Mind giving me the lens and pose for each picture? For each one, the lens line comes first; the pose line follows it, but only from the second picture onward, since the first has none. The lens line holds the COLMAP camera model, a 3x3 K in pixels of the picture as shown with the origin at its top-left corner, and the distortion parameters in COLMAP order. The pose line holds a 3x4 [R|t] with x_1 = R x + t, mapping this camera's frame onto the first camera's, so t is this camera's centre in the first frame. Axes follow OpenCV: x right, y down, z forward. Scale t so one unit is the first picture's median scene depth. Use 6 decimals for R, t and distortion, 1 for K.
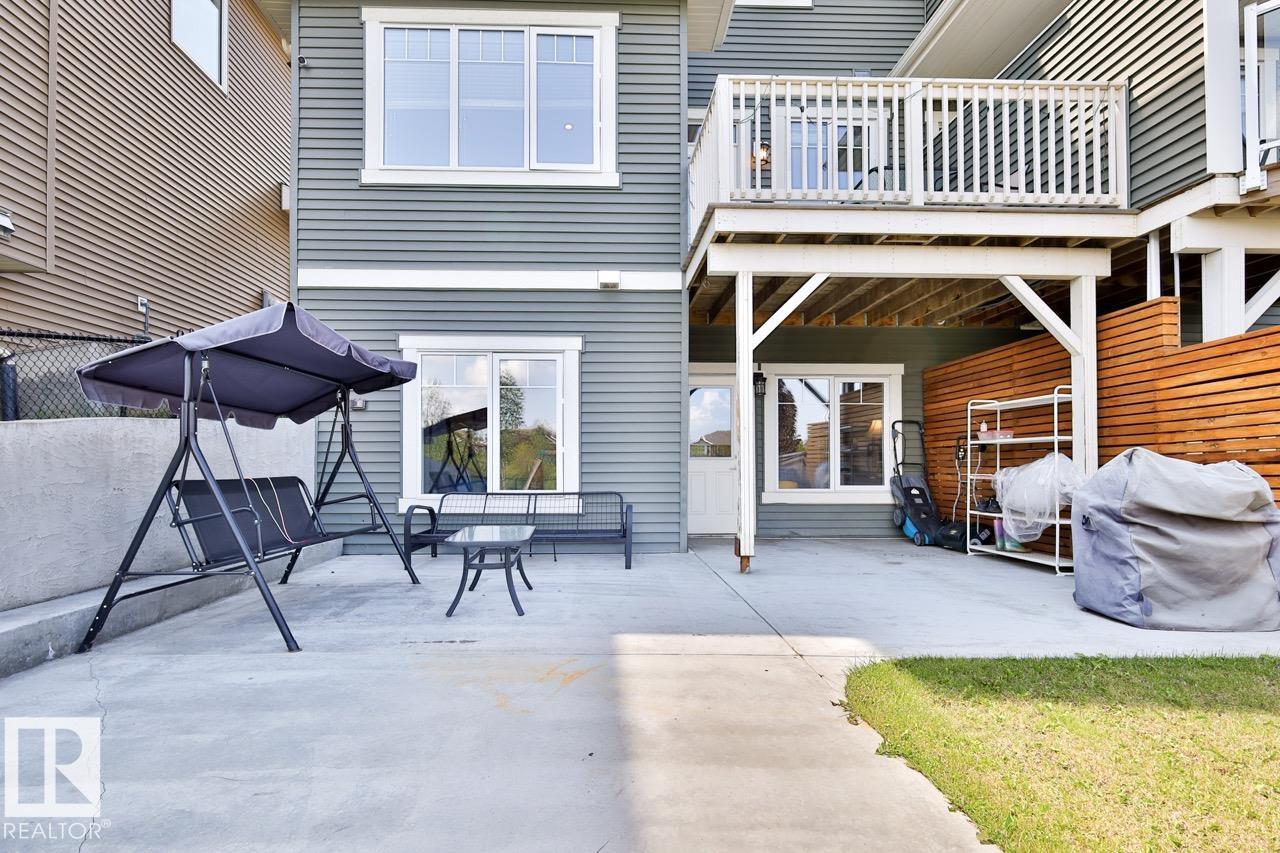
lens RADIAL K [[600.4, 0, 607.8], [0, 600.4, 457.9], [0, 0, 1]] dist [0.003143, 0.000068]
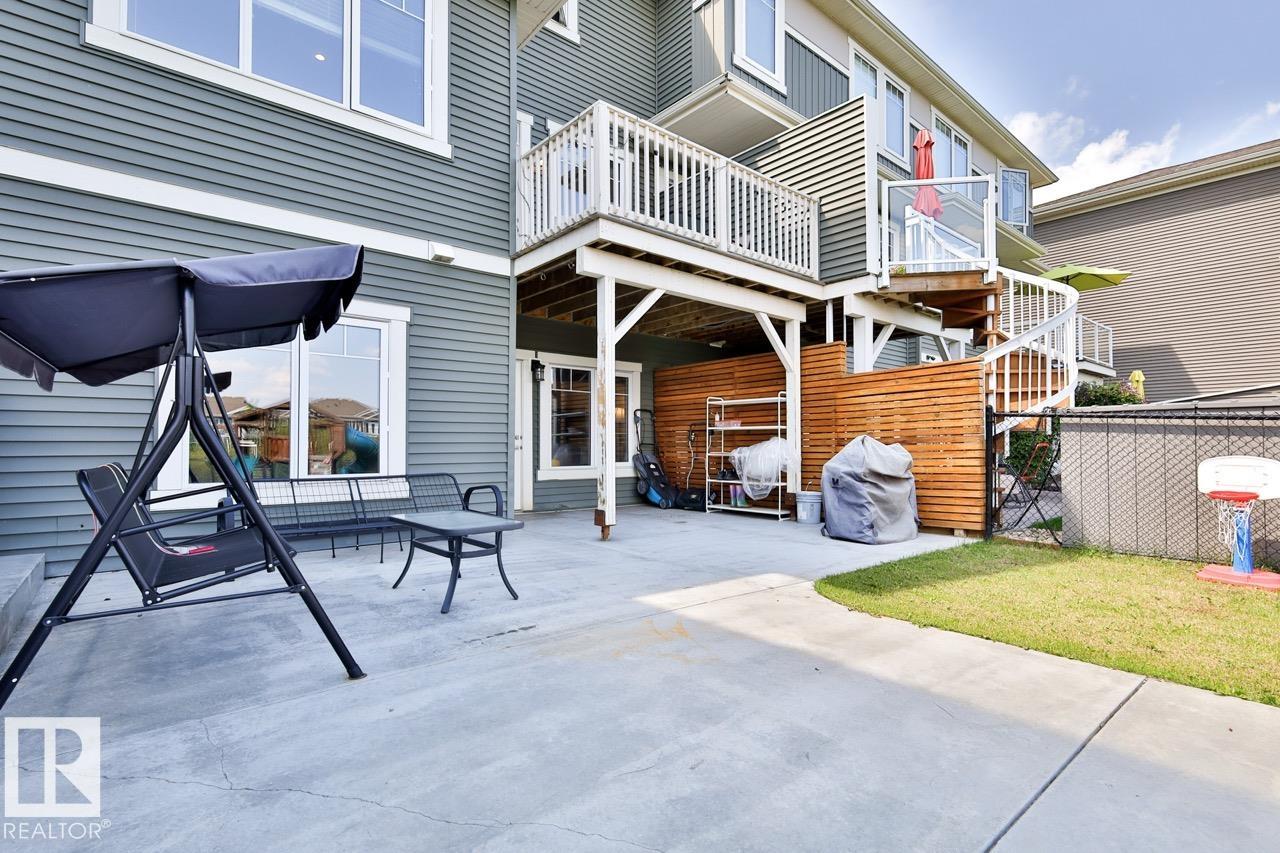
lens RADIAL K [[600.4, 0, 612.3], [0, 600.4, 431.5], [0, 0, 1]] dist [0.003143, 0.000068]
pose [[0.789099, 0.014078, 0.614105, -0.474668], [-0.008235, 0.999890, -0.012340, -0.000818], [-0.614211, 0.004680, 0.789128, 0.096289]]
